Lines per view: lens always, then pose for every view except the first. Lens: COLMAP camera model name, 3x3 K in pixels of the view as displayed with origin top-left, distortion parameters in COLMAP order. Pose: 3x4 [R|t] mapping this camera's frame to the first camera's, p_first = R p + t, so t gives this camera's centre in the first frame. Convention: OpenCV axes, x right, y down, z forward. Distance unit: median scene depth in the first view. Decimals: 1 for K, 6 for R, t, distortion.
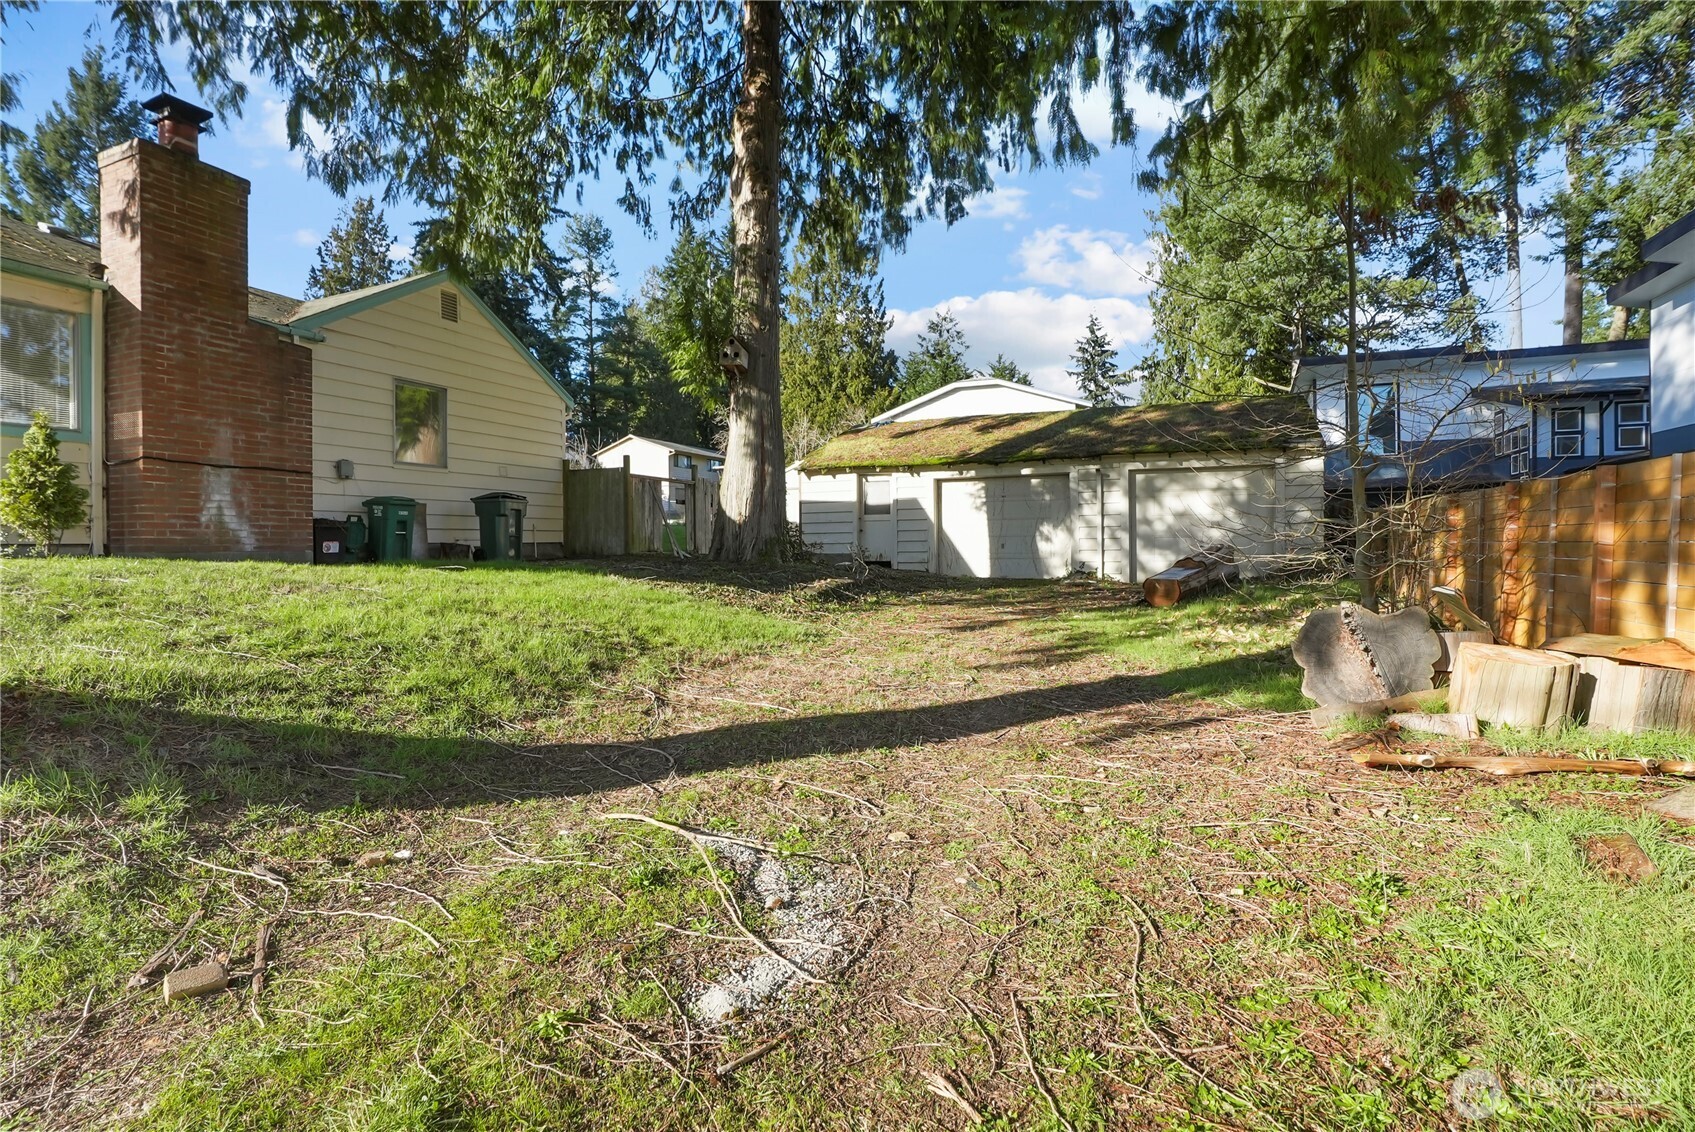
lens RADIAL K [[798.3, 0, 847.5], [0, 798.3, 566.0], [0, 0, 1]] dist [0.040361, 0.000439]
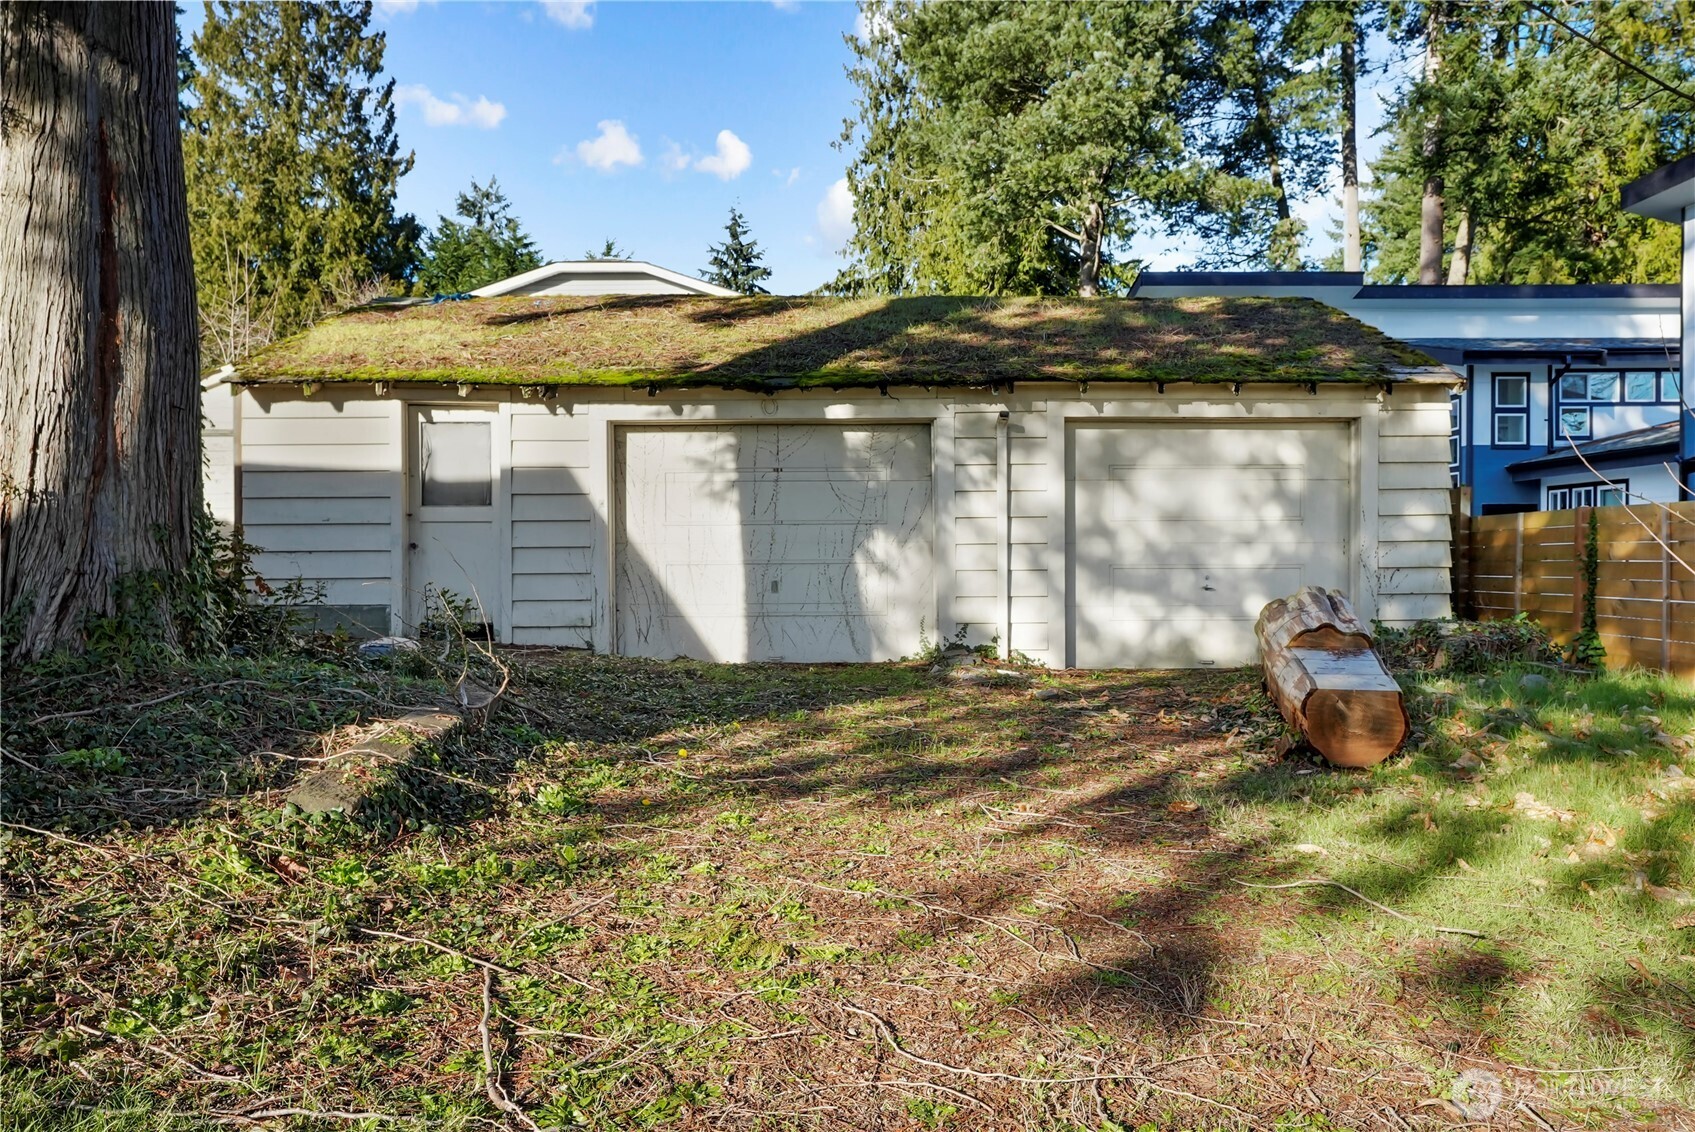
lens RADIAL K [[1218.2, 0, 847.5], [0, 1218.2, 566.0], [0, 0, 1]] dist [0.068472, -0.049430]
pose [[0.915967, 0.002565, 0.401246, -0.031223], [0.007027, 0.999724, -0.022430, -0.018799], [-0.401192, 0.023365, 0.915696, 0.363011]]
